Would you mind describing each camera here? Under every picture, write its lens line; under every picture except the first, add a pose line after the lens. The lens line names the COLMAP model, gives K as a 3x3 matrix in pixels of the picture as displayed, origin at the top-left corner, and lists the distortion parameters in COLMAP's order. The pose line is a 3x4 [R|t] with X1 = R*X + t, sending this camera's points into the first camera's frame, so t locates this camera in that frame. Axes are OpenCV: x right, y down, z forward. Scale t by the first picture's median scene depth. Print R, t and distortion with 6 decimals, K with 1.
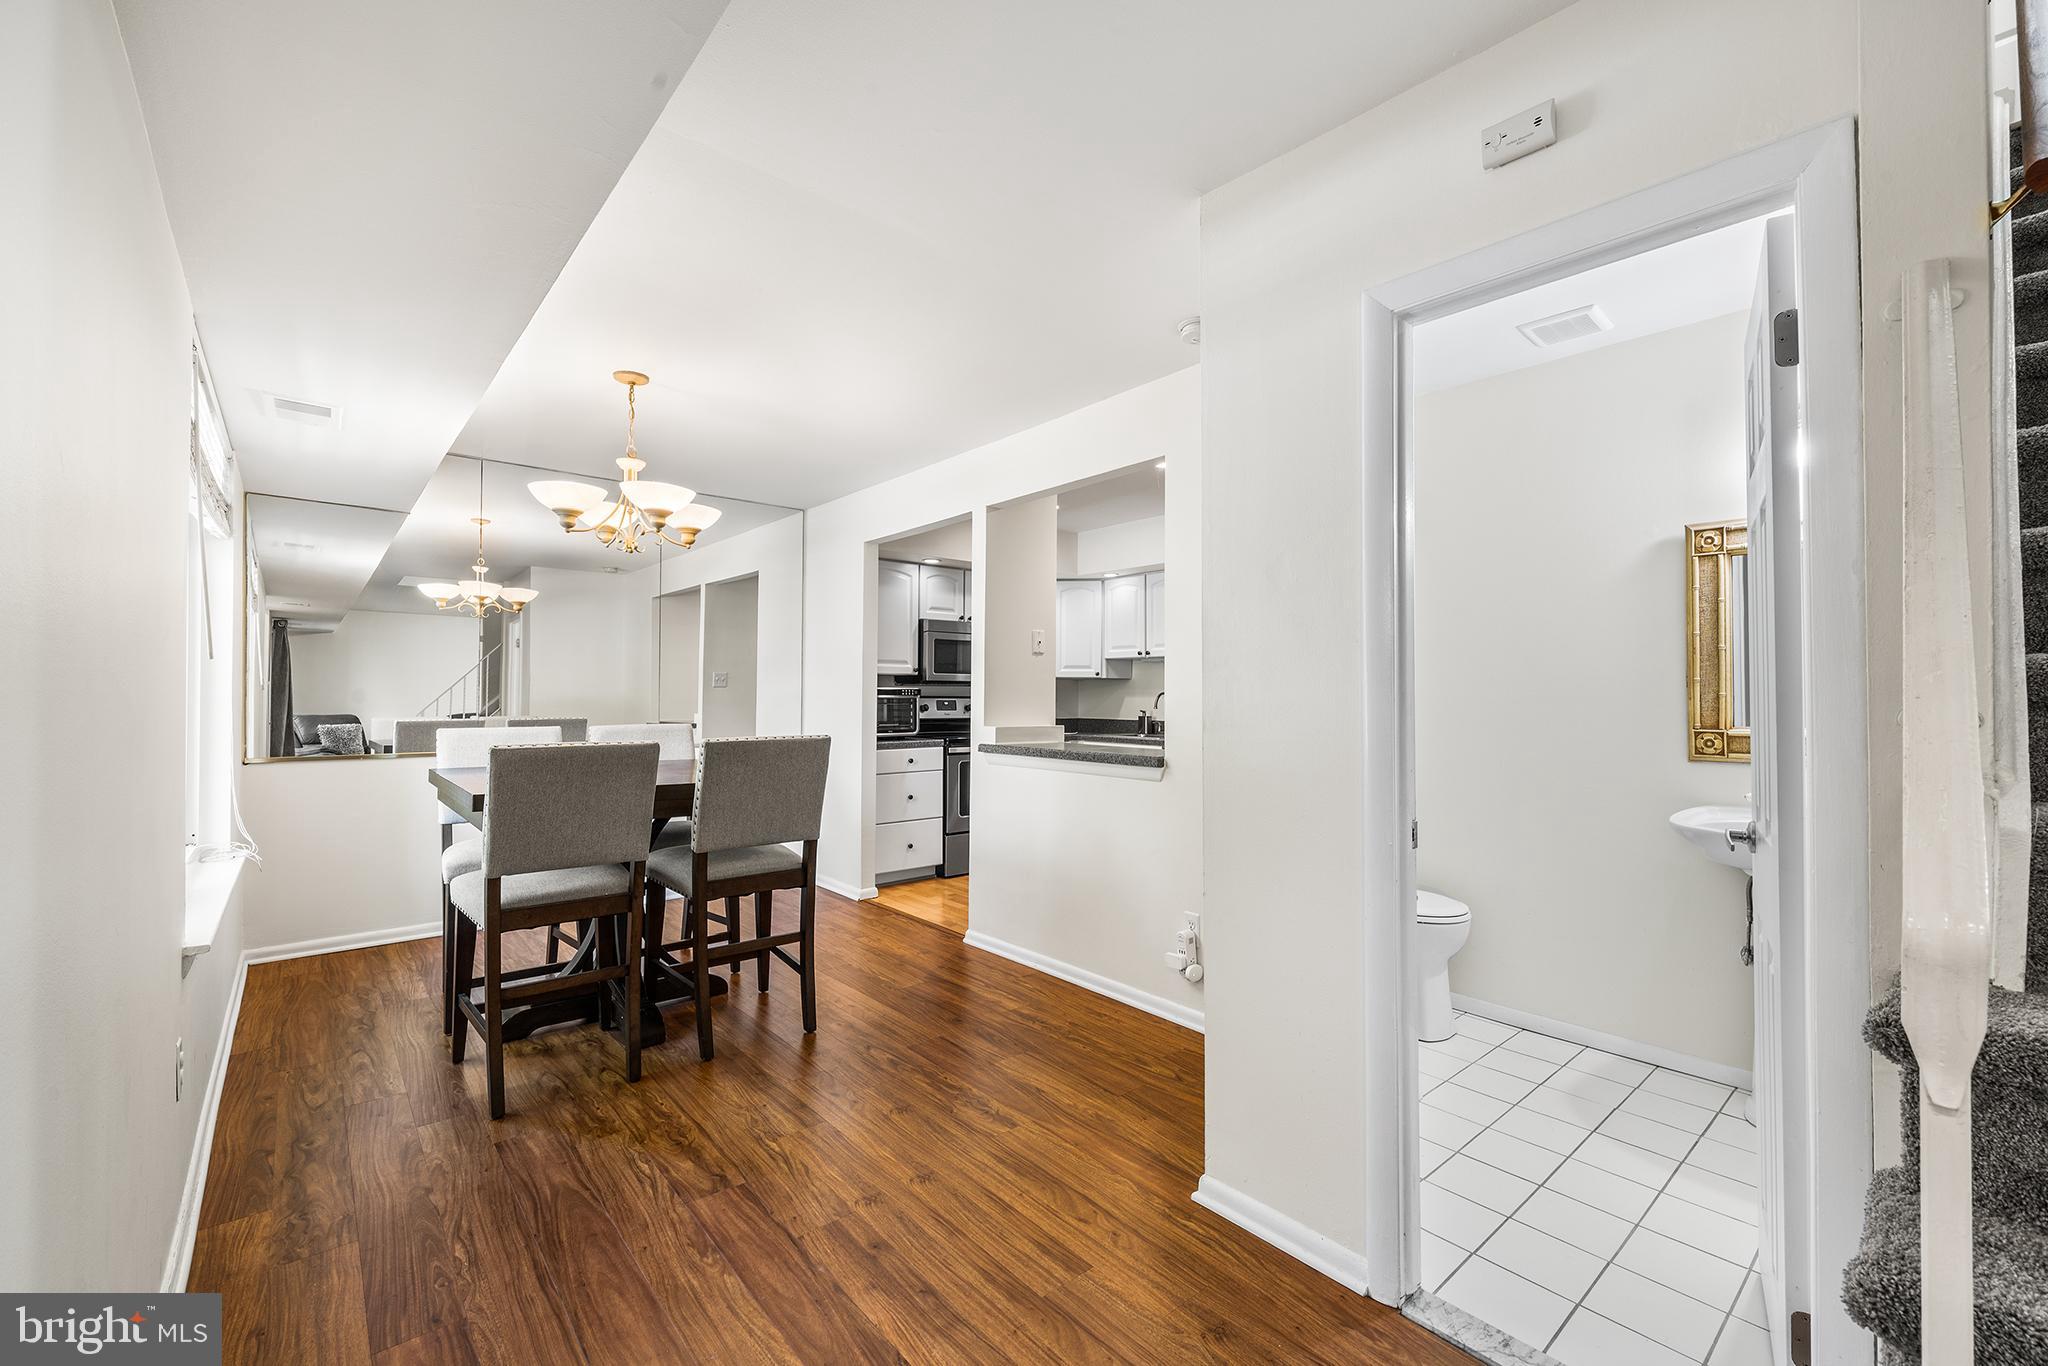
lens RADIAL K [[841.2, 0, 1030.5], [0, 841.2, 683.7], [0, 0, 1]] dist [-0.008771, -0.000144]
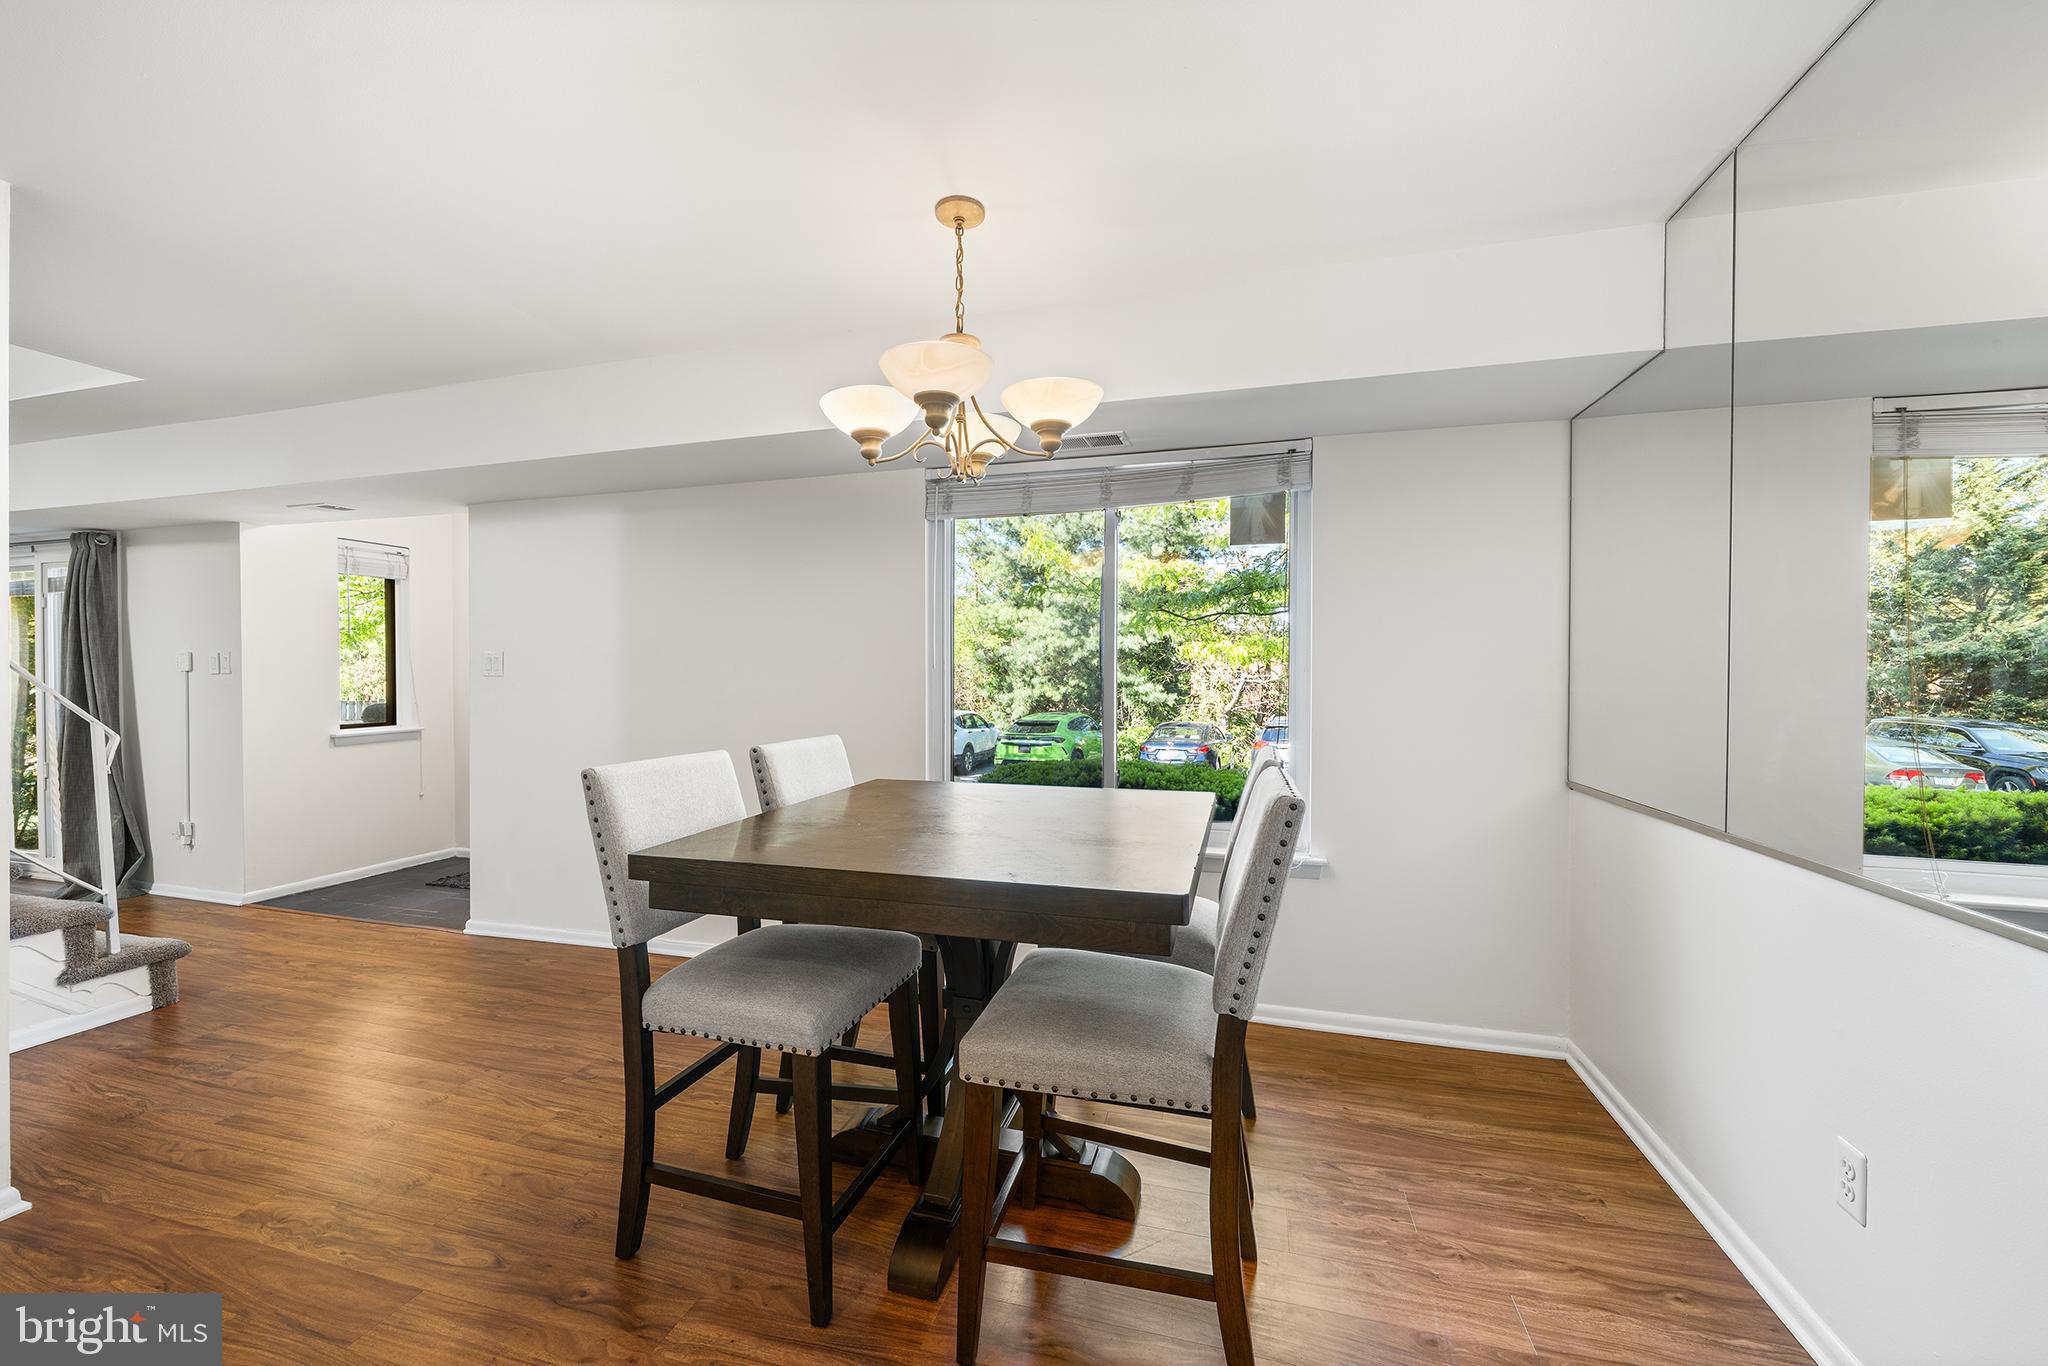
lens RADIAL K [[782.5, 0, 1023.2], [0, 782.5, 684.7], [0, 0, 1]] dist [-0.002468, -0.000193]
pose [[-0.837717, 0.004099, -0.546089, -0.111343], [0.006593, 0.999975, -0.002607, 0.002776], [0.546064, -0.005784, -0.837723, 0.928476]]
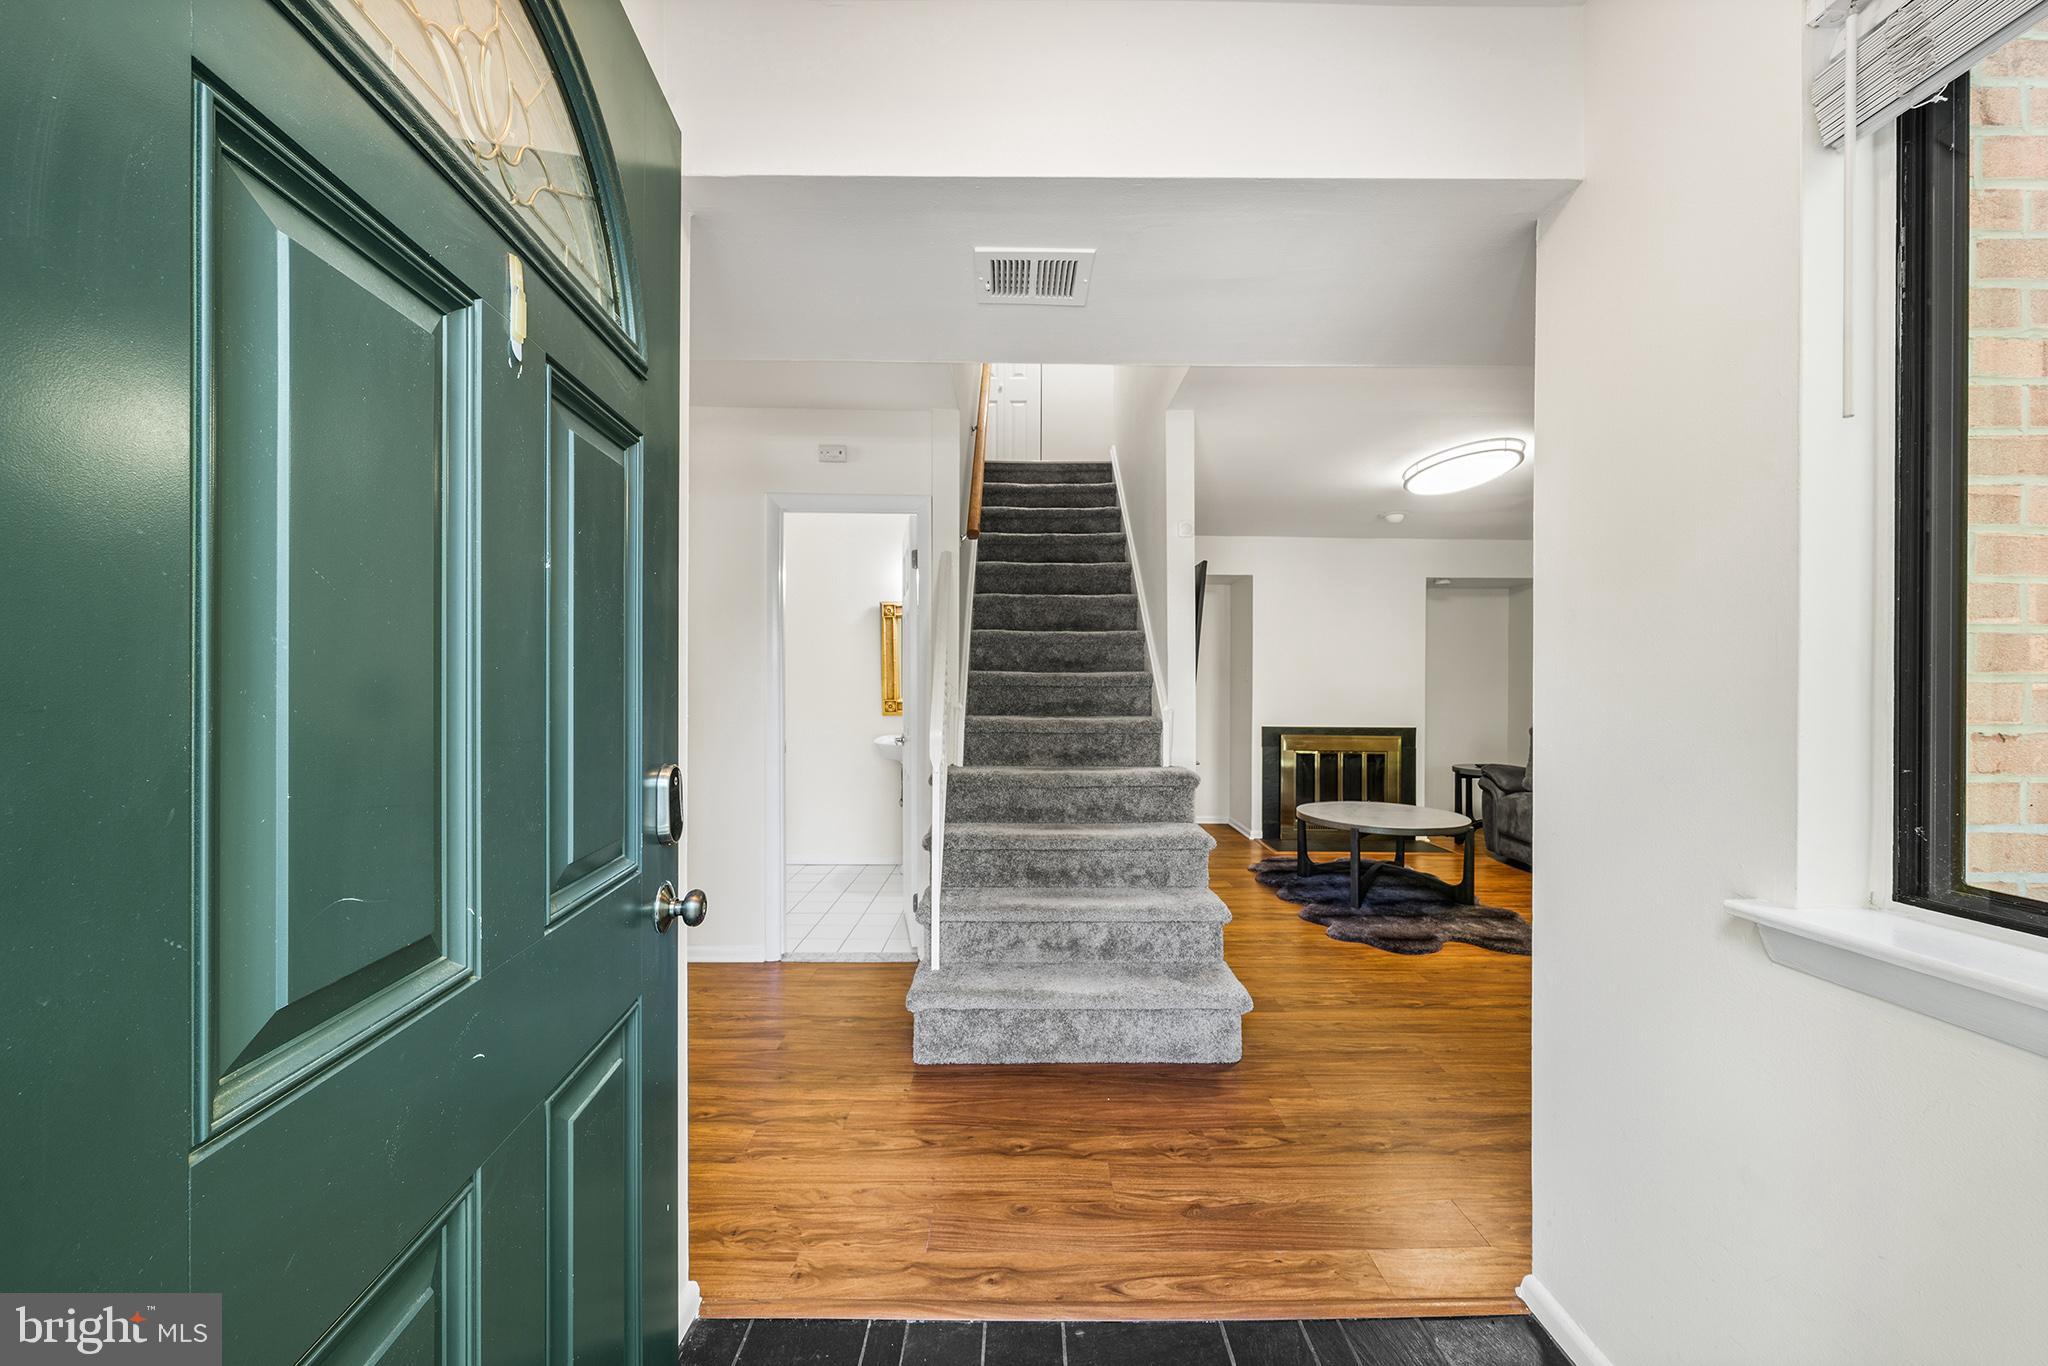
lens RADIAL K [[746.8, 0, 1012.3], [0, 746.8, 687.9], [0, 0, 1]] dist [-0.001826, -0.000095]
pose [[0.656617, -0.003499, 0.754216, -0.205552], [-0.011446, 0.999828, 0.014603, -0.004604], [-0.754137, -0.018221, 0.656464, -0.240074]]
